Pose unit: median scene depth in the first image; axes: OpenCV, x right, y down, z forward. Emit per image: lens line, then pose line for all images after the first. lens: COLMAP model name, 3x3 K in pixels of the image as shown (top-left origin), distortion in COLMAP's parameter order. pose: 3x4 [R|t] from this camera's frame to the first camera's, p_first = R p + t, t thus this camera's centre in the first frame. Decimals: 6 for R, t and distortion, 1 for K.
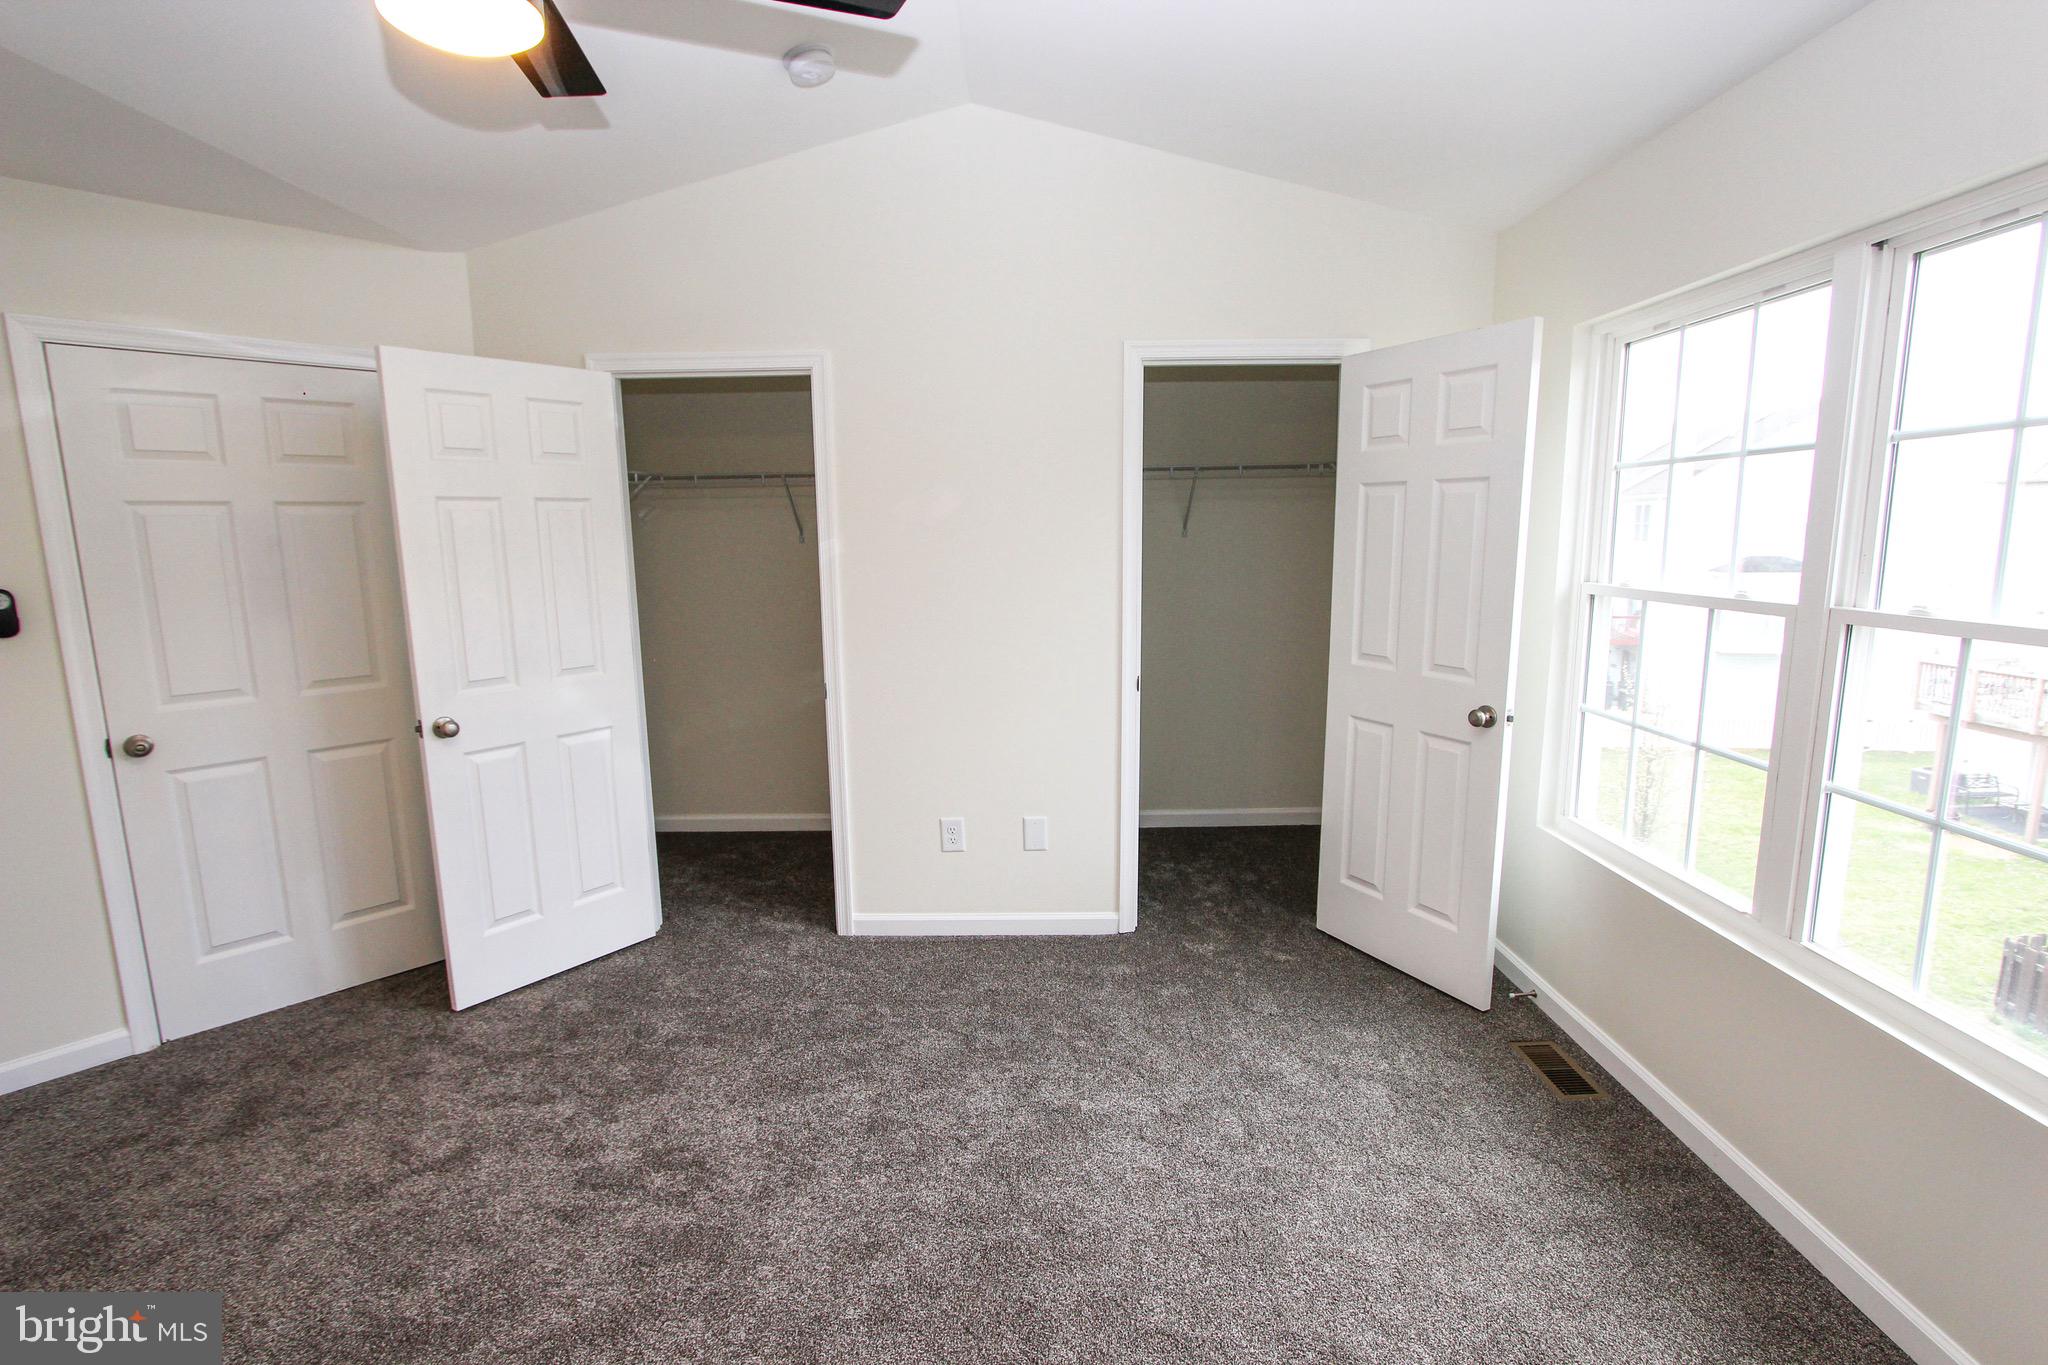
lens RADIAL K [[947.5, 0, 1016.0], [0, 947.5, 677.5], [0, 0, 1]] dist [-0.020033, 0.003555]
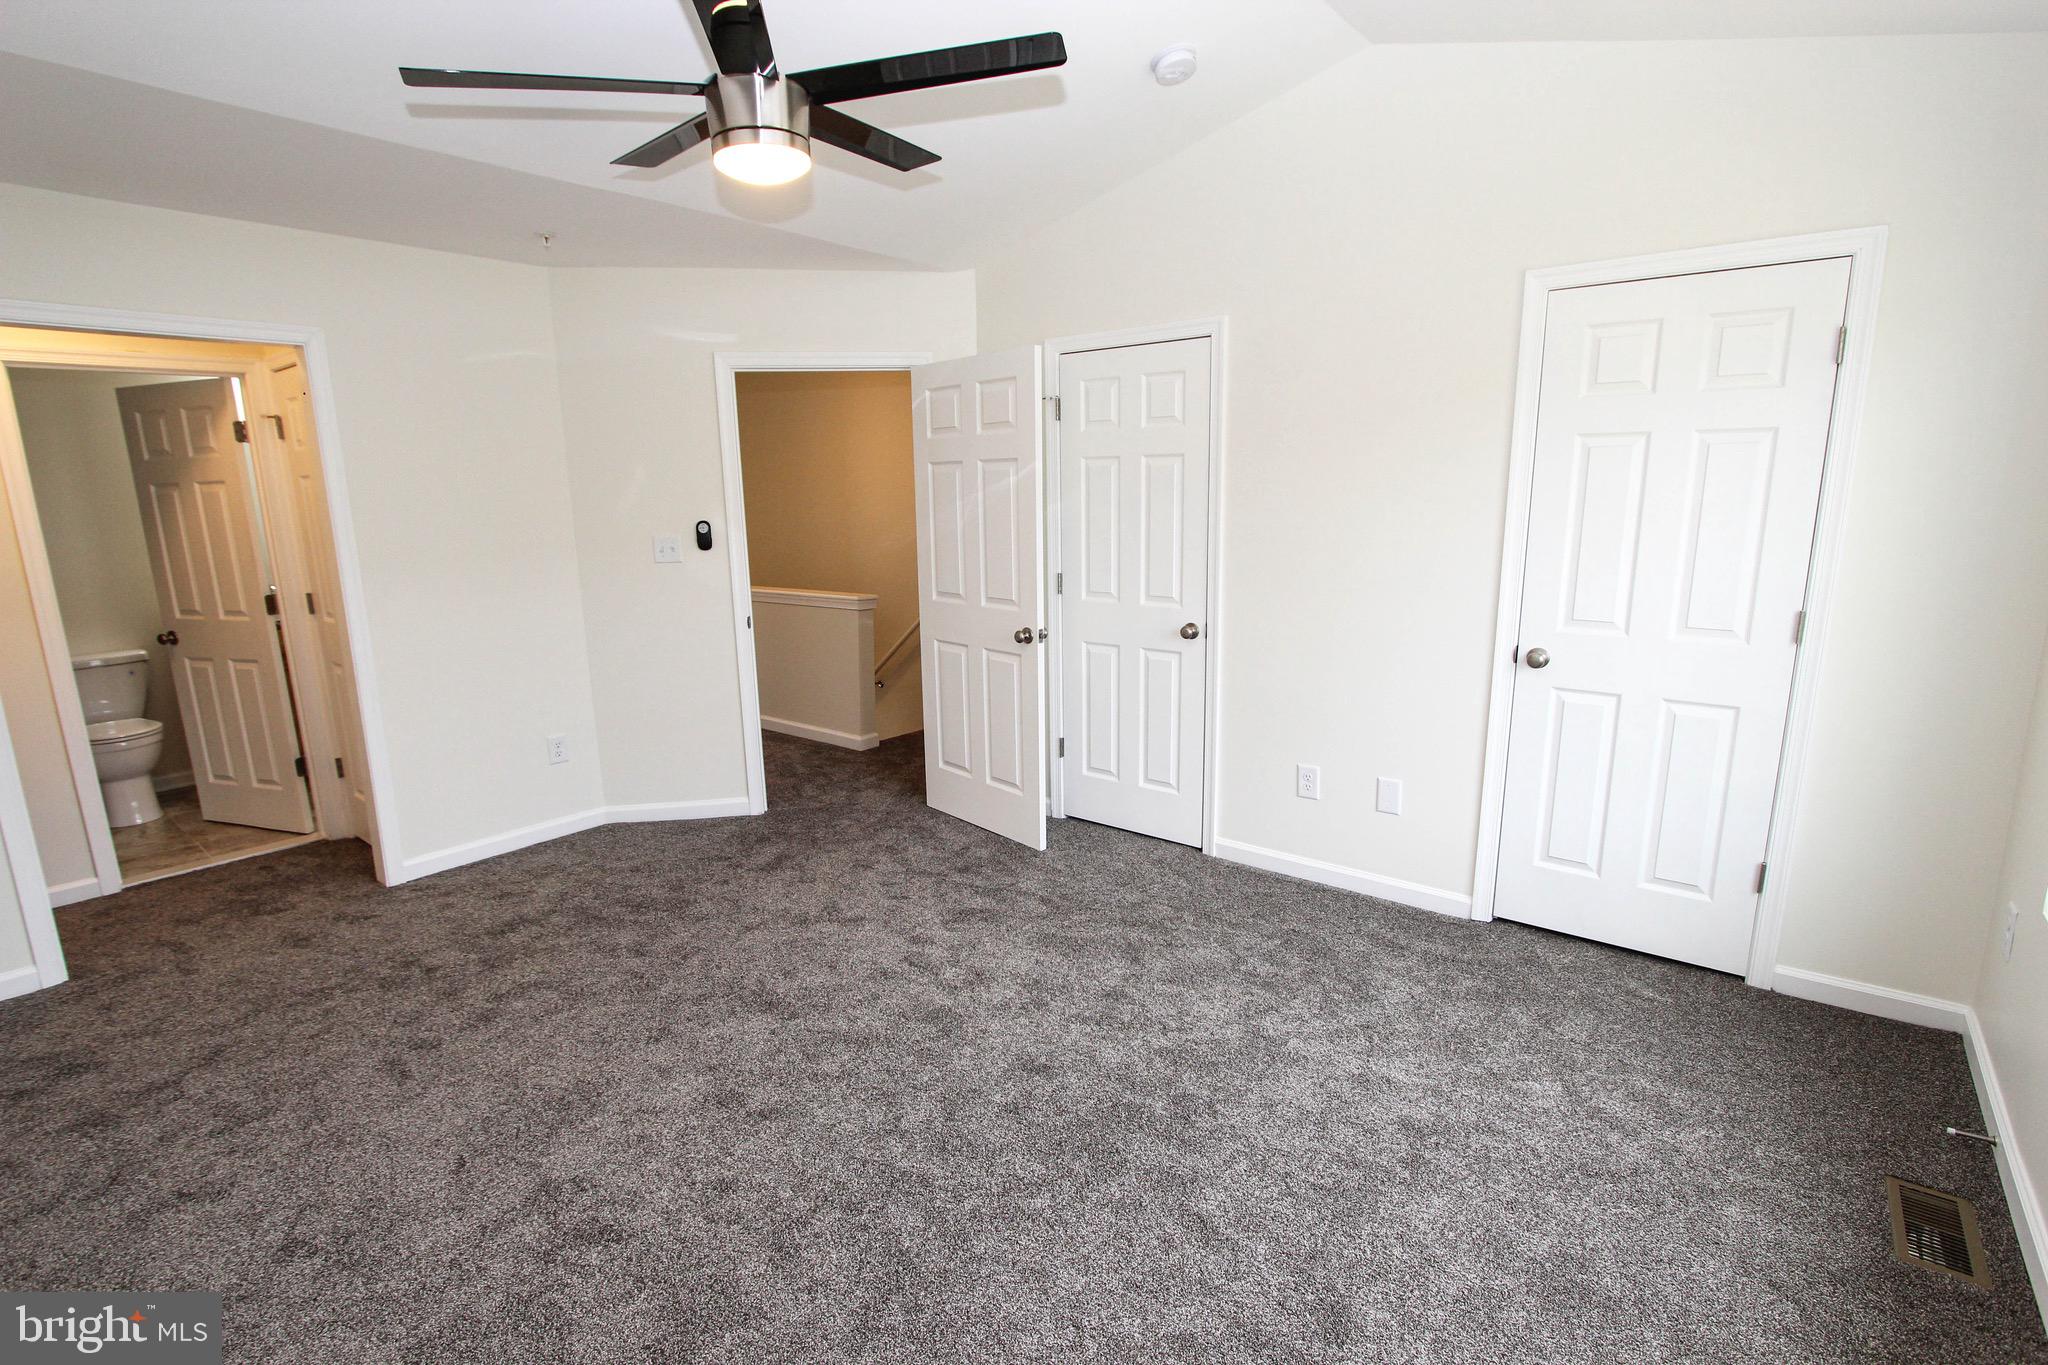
lens RADIAL K [[947.5, 0, 1031.2], [0, 947.5, 685.2], [0, 0, 1]] dist [-0.020033, 0.003555]
pose [[0.789801, 0.124272, -0.600642, 0.448129], [-0.086705, 0.992047, 0.091243, -0.009302], [0.607204, -0.019985, 0.794295, 0.003222]]
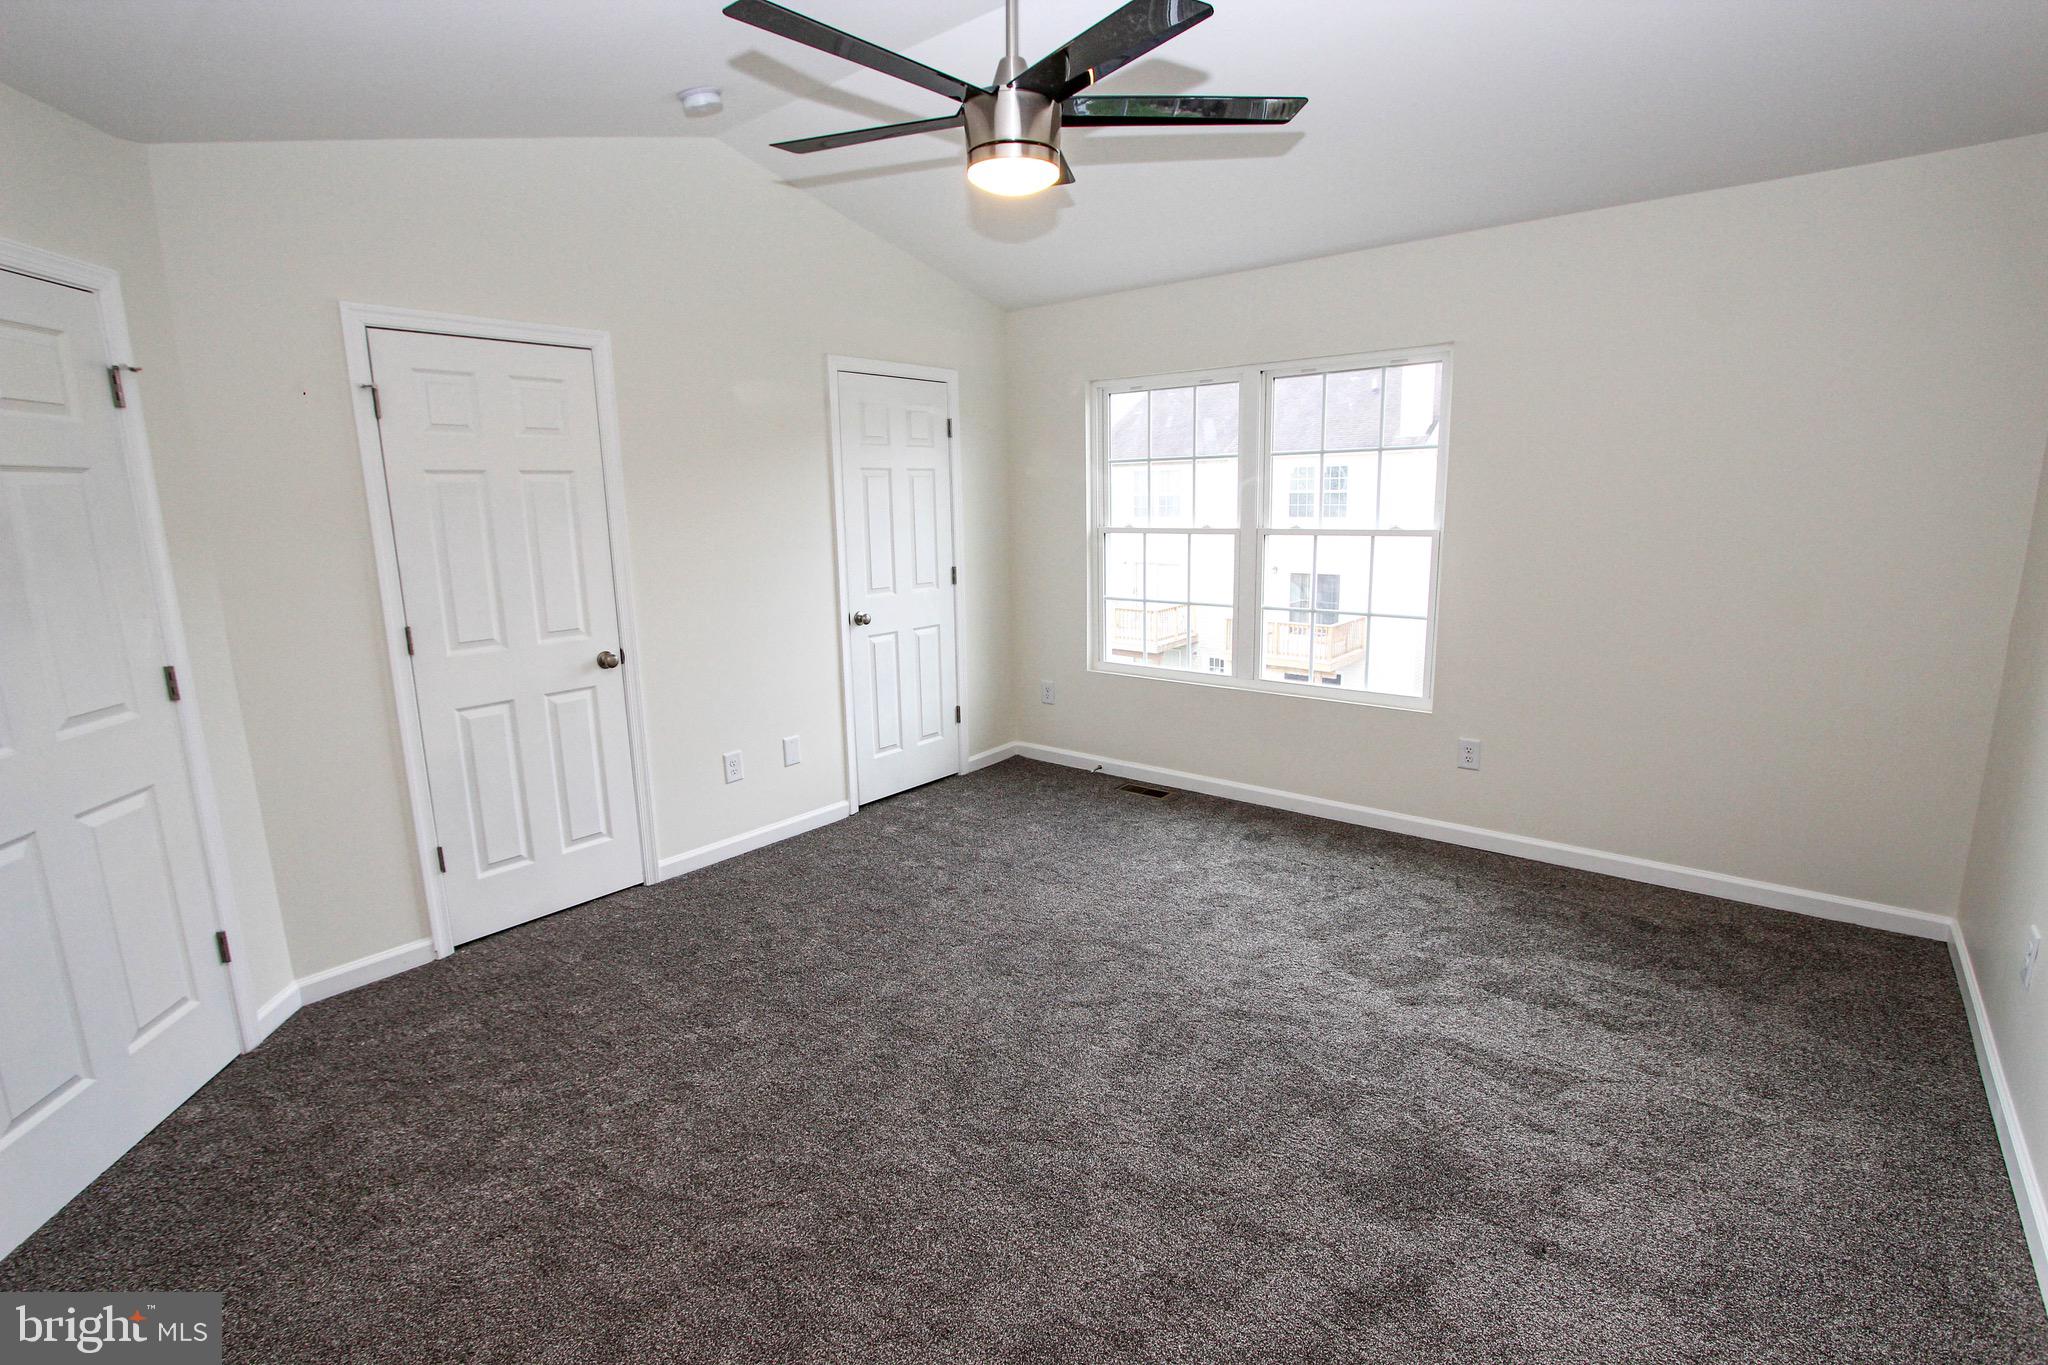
lens RADIAL K [[947.5, 0, 1029.5], [0, 947.5, 671.8], [0, 0, 1]] dist [-0.020033, 0.003555]
pose [[0.630712, -0.146489, 0.762065, -1.047432], [0.133276, 0.987878, 0.079592, 0.011788], [-0.764487, 0.051365, 0.642590, -0.034068]]
